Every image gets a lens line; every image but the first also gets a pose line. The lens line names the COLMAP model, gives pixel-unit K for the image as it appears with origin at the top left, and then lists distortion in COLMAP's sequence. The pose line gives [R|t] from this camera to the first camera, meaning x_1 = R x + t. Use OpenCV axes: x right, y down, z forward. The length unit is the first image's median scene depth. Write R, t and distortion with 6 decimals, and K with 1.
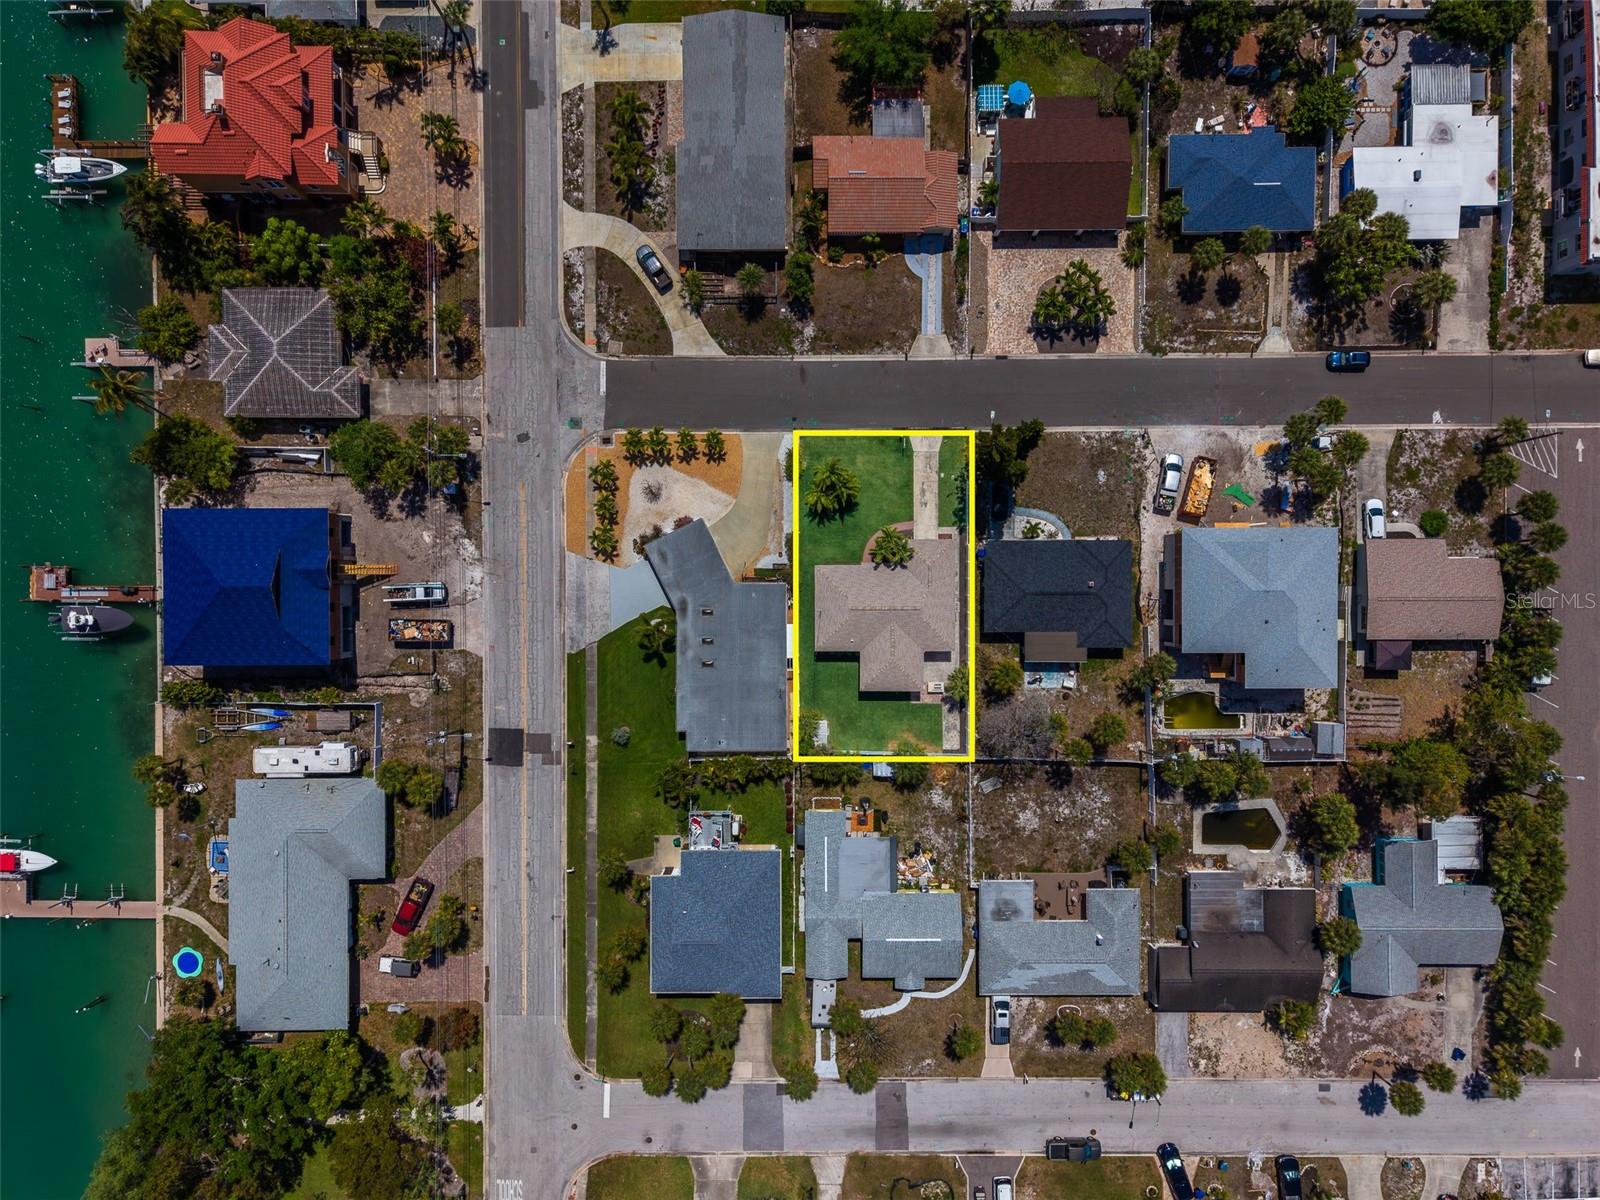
lens RADIAL K [[1037.1, 0, 800.0], [0, 1037.1, 600.0], [0, 0, 1]] dist [0.031113, -0.020313]
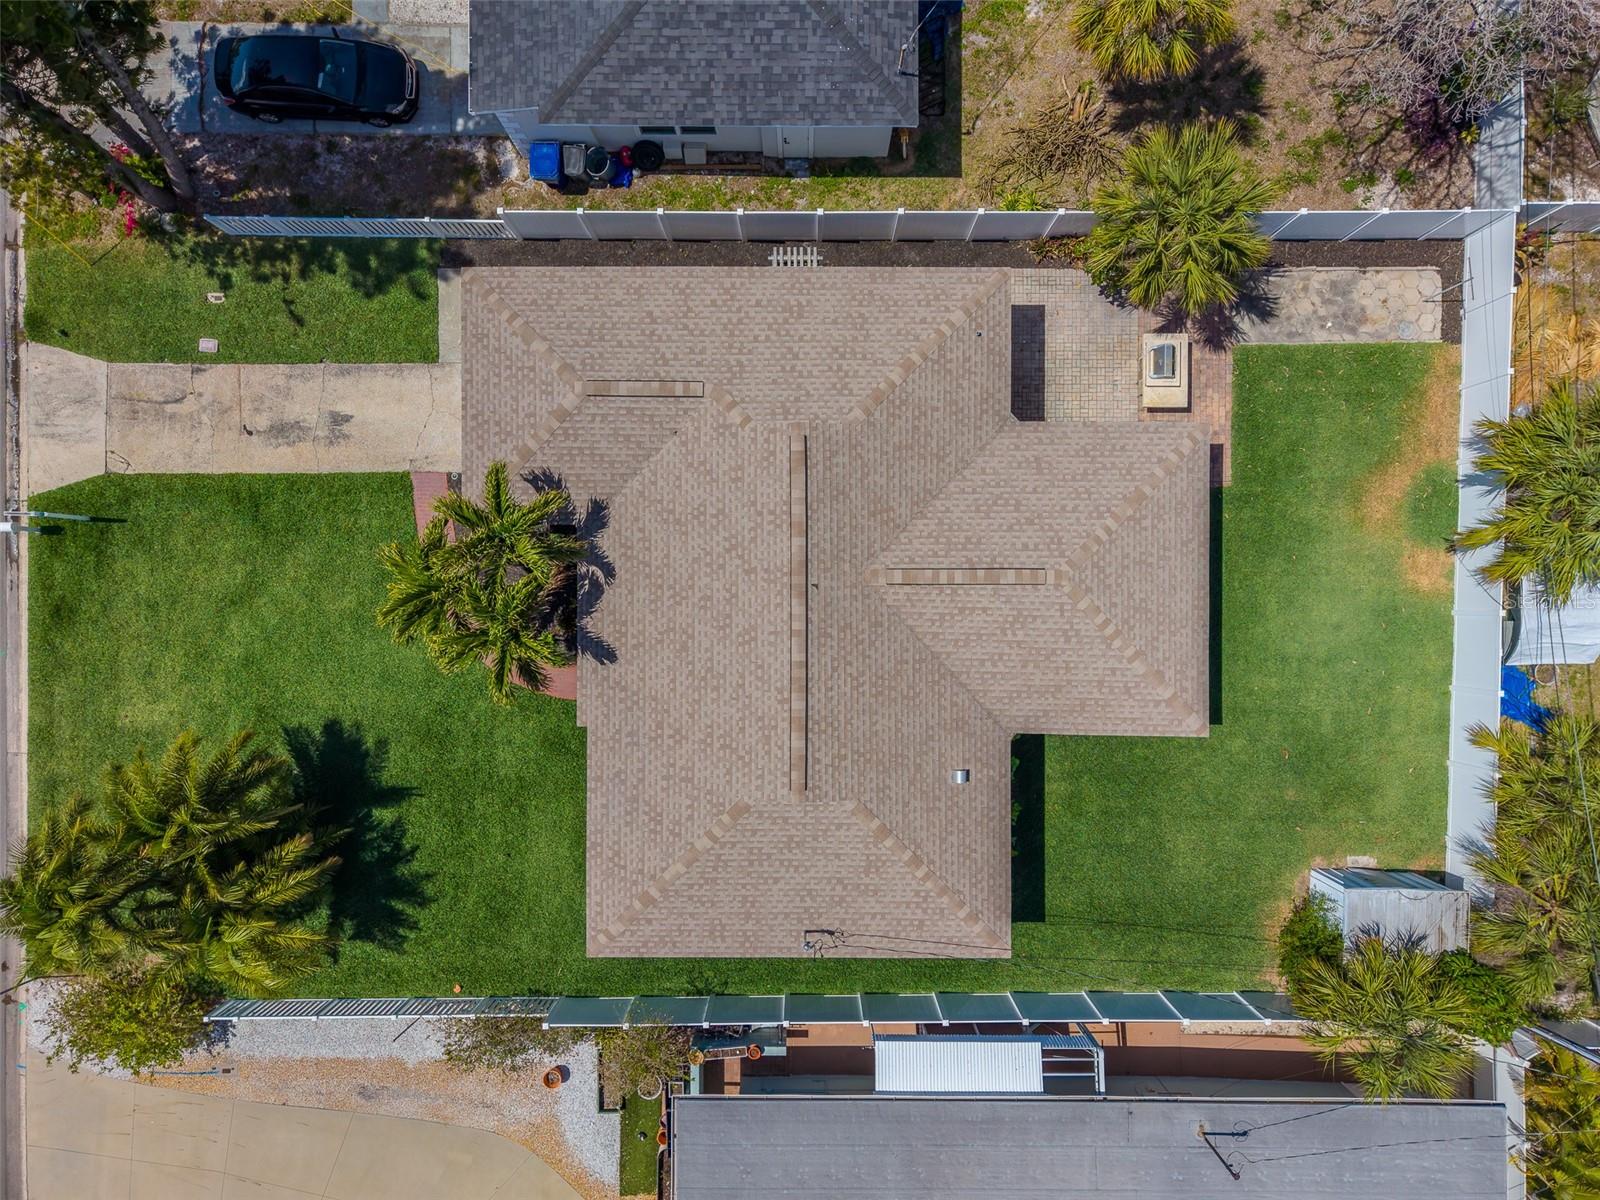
lens RADIAL K [[1037.1, 0, 800.0], [0, 1037.1, 600.0], [0, 0, 1]] dist [0.031113, -0.020313]
pose [[0.003686, -0.999758, 0.021670, 0.077096], [0.999960, 0.003510, -0.008178, 0.009549], [0.008100, 0.021699, 0.999732, 0.771586]]
